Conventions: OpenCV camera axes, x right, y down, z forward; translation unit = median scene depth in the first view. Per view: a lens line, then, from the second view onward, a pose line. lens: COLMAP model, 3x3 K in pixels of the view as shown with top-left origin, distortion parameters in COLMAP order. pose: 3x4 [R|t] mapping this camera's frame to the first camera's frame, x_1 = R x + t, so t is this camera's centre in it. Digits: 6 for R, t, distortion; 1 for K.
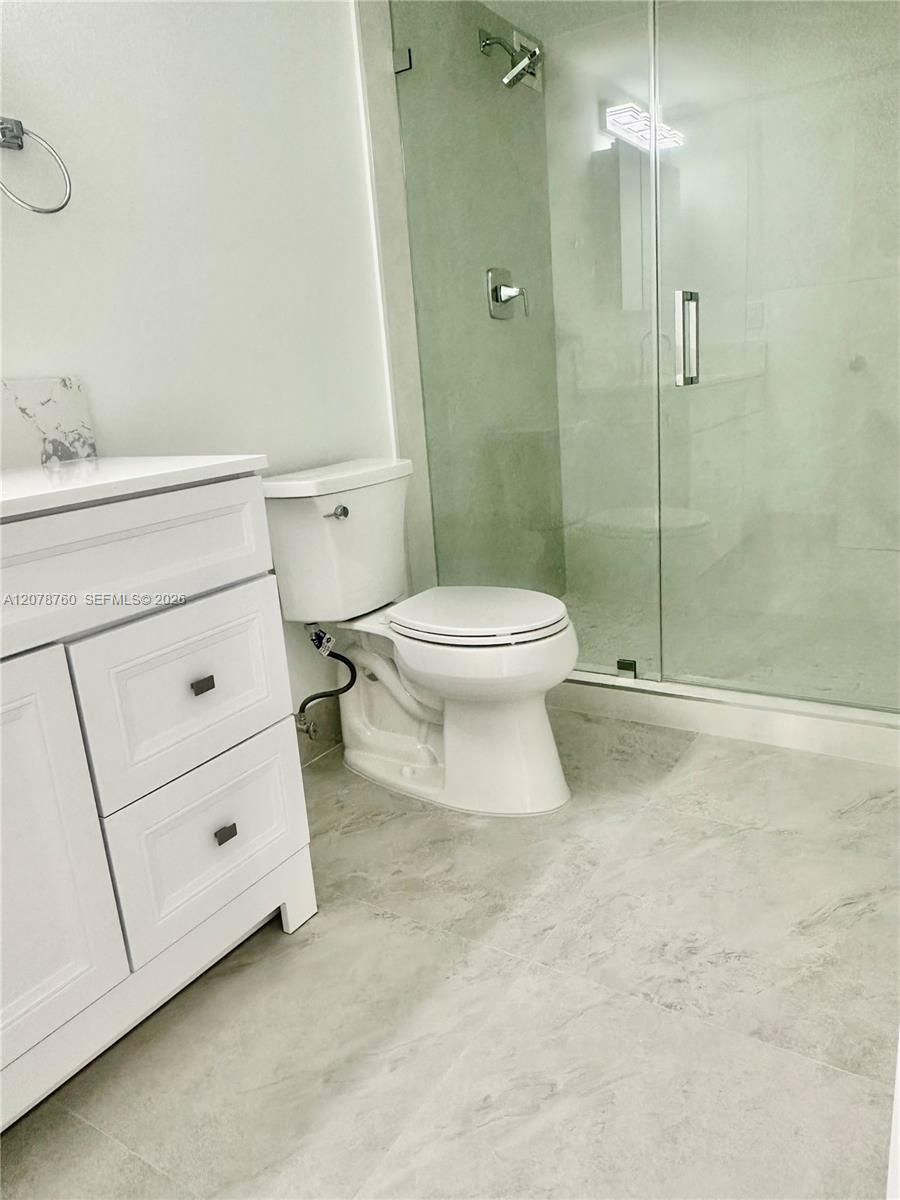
lens RADIAL K [[837.8, 0, 450.0], [0, 837.8, 600.0], [0, 0, 1]] dist [-0.003081, -0.001902]
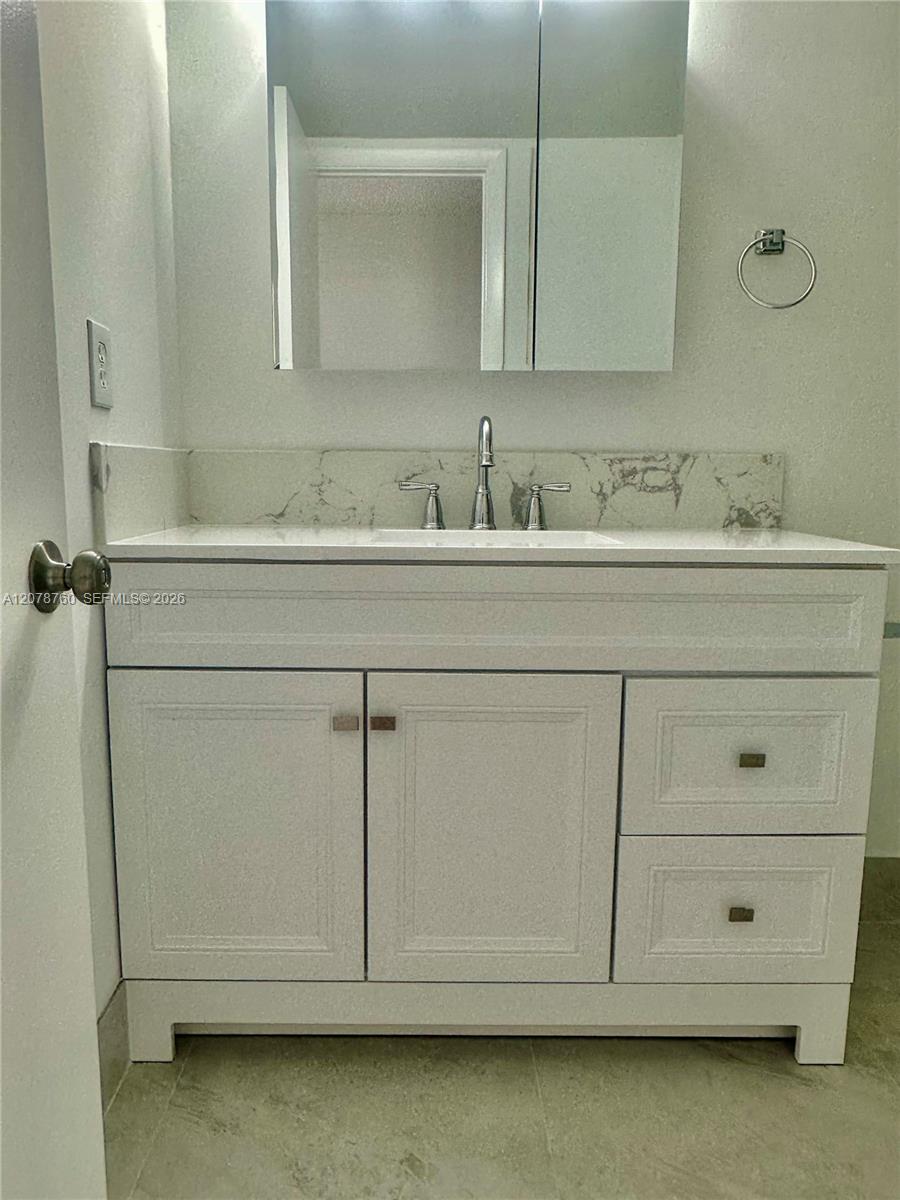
lens RADIAL K [[837.8, 0, 450.0], [0, 837.8, 600.0], [0, 0, 1]] dist [-0.003081, -0.001902]
pose [[0.539292, 0.203655, -0.817122, 0.248724], [-0.268902, 0.961165, 0.062083, -0.040578], [0.798033, 0.186245, 0.573111, 0.084543]]
